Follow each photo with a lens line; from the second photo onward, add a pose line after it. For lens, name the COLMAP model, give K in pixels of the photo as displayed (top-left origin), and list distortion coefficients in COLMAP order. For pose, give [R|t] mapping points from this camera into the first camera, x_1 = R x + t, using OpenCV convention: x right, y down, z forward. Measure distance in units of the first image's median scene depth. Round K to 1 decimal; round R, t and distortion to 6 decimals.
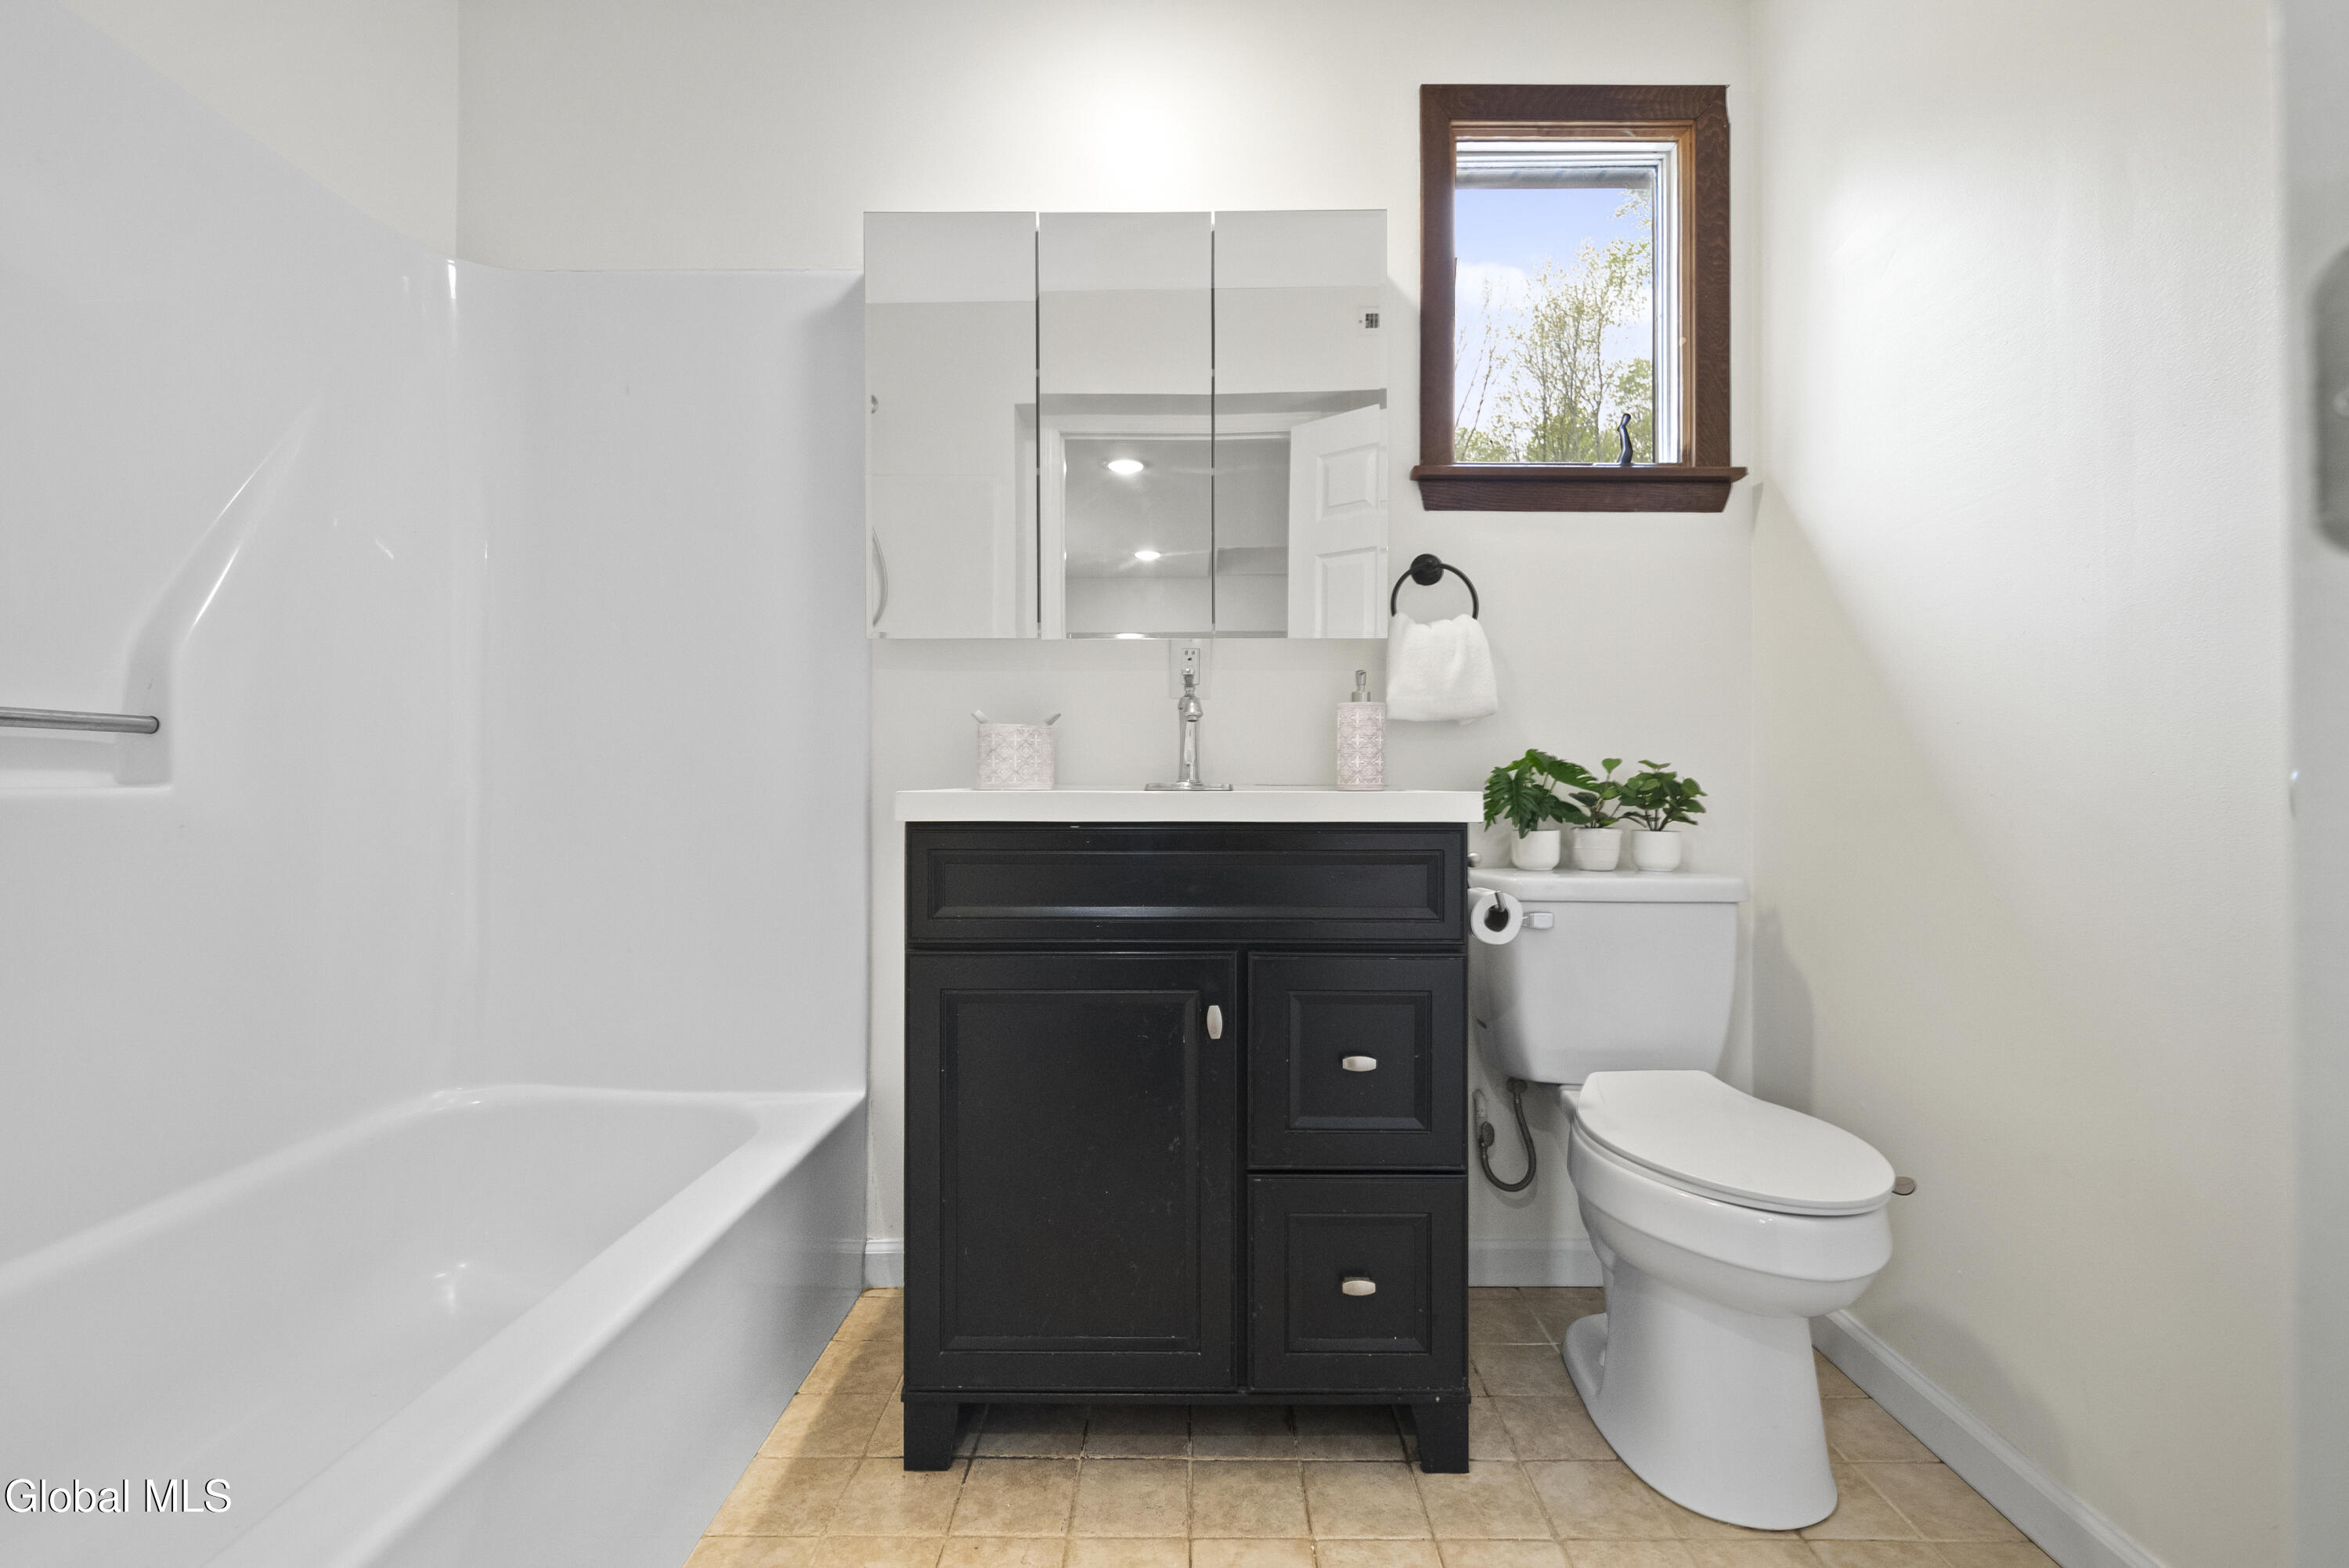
lens RADIAL K [[1060.4, 0, 1178.9], [0, 1060.4, 789.8], [0, 0, 1]] dist [0.000223, 0.000771]
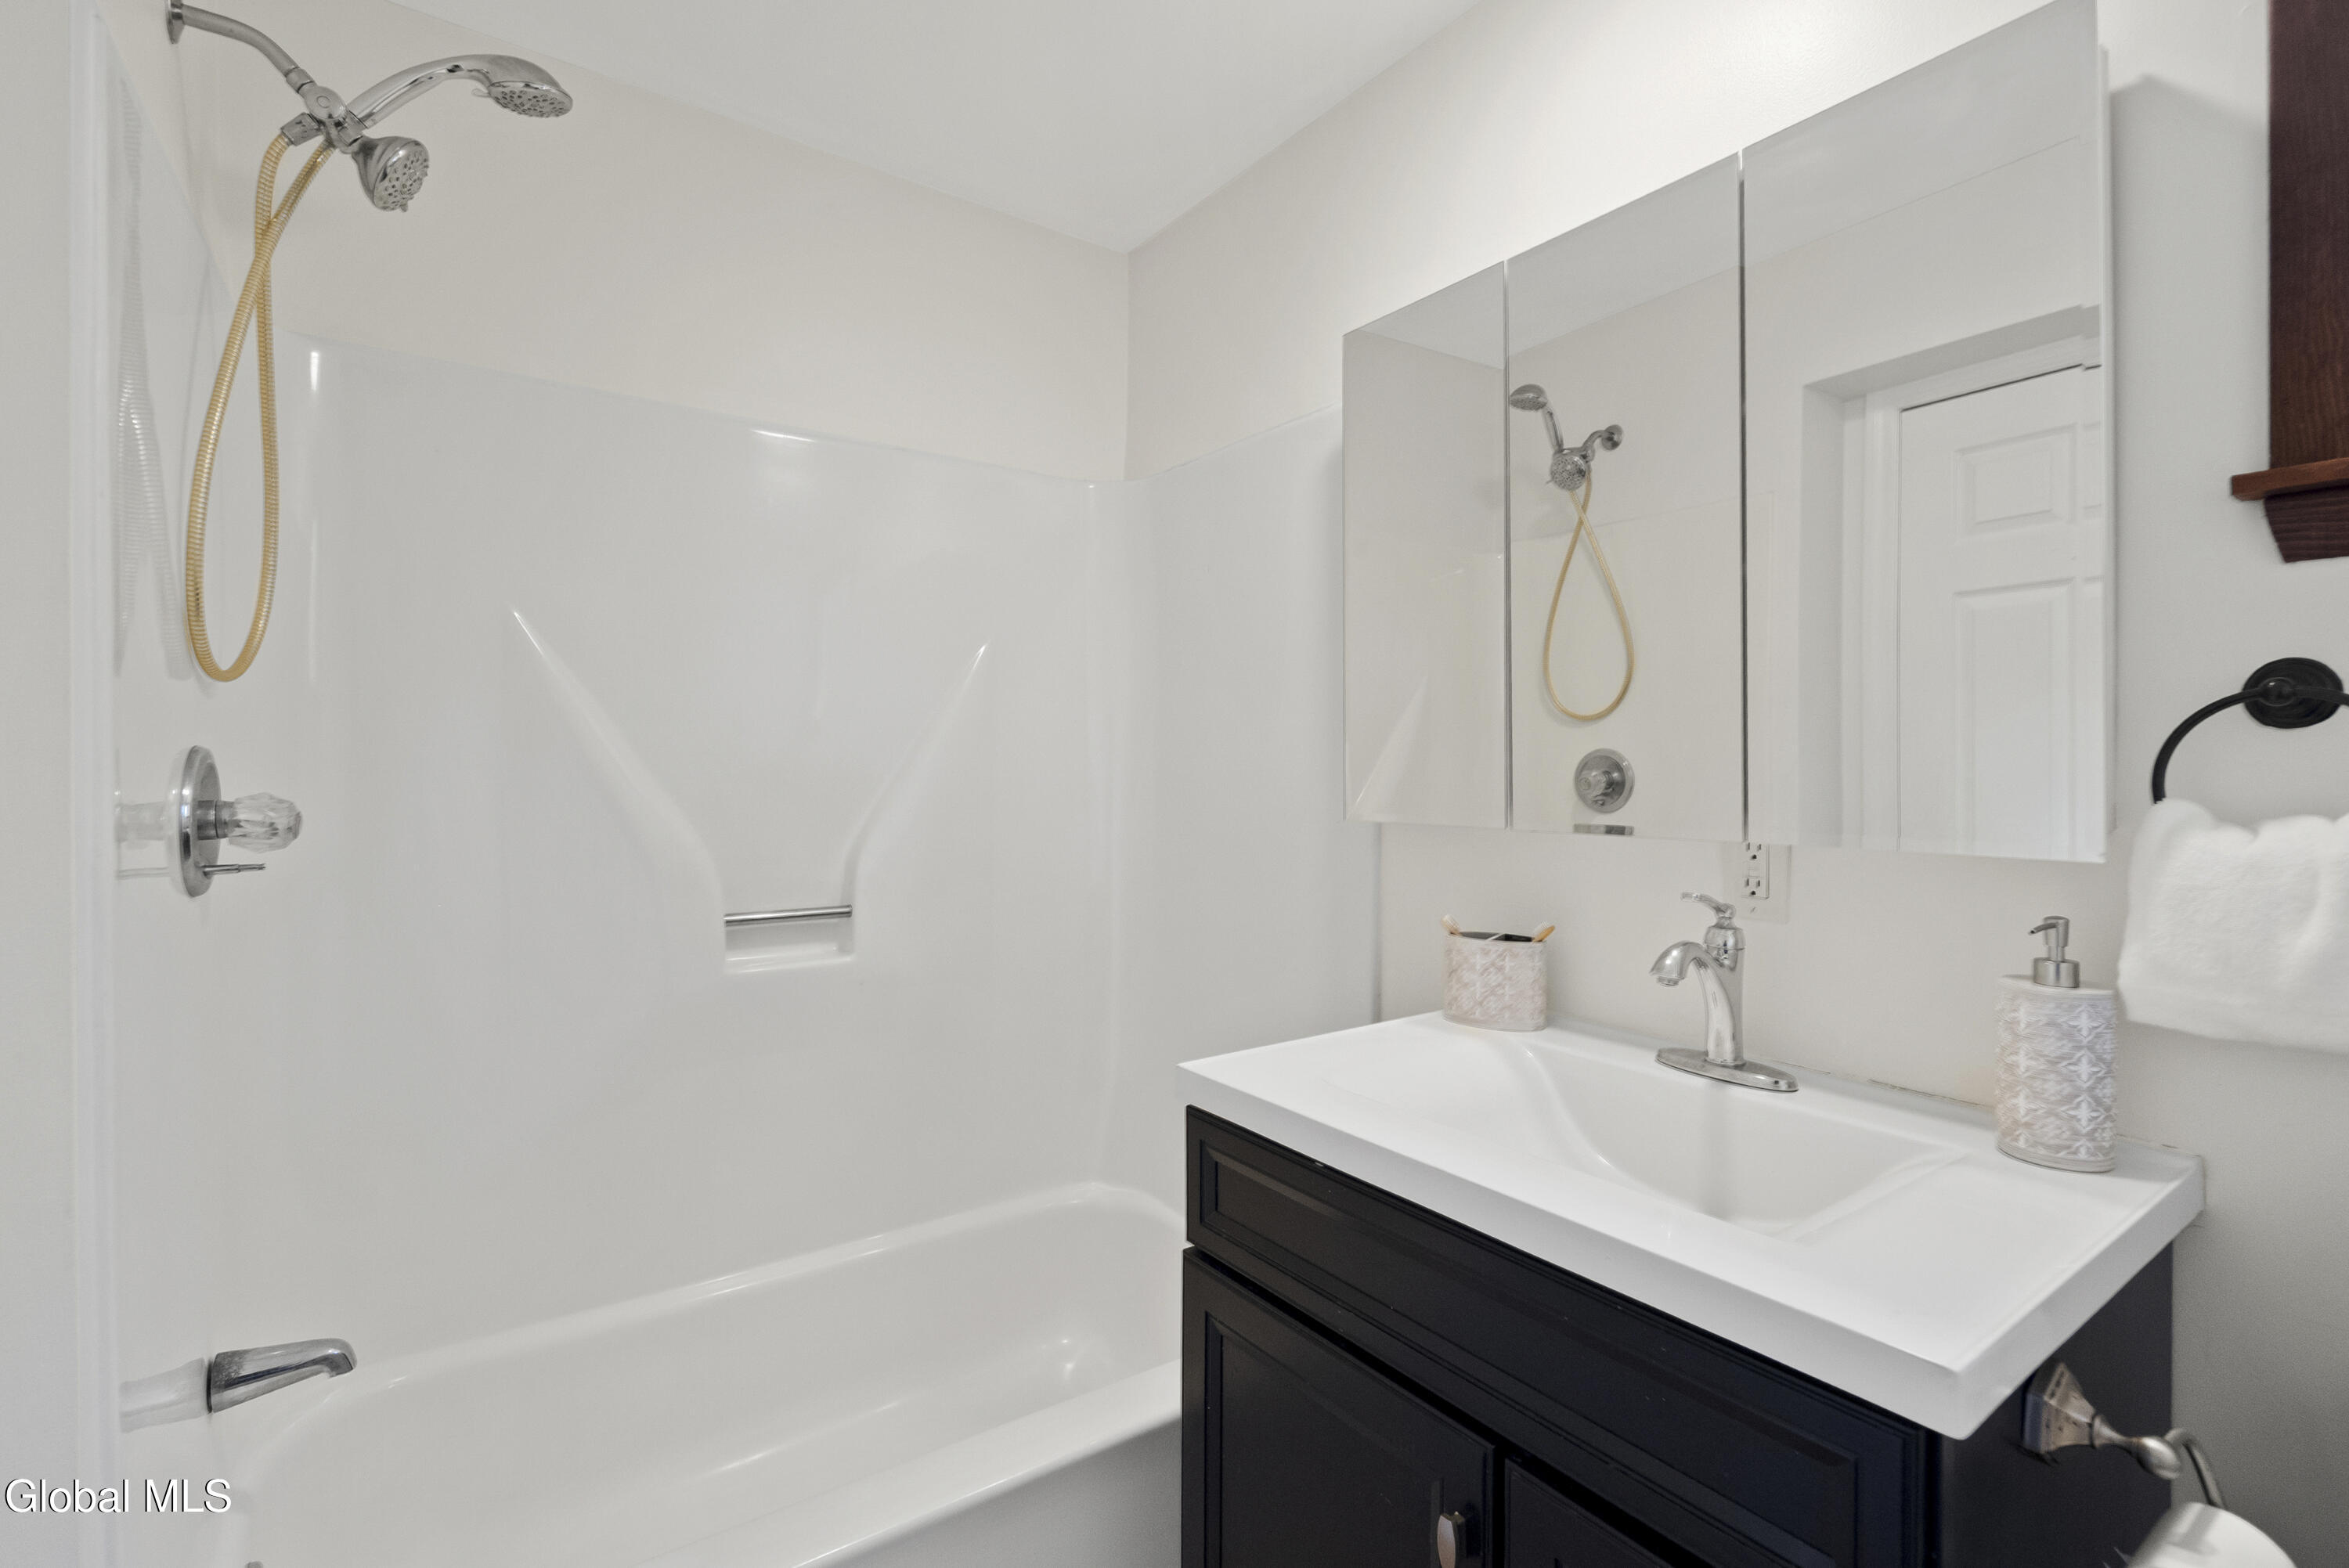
lens RADIAL K [[1060.4, 0, 1179.5], [0, 1060.4, 777.8], [0, 0, 1]] dist [0.000223, 0.000771]
pose [[0.612651, 0.000766, -0.790354, 0.317298], [0.004189, 0.999982, 0.004216, -0.183588], [0.790343, -0.005894, 0.612637, 0.362745]]
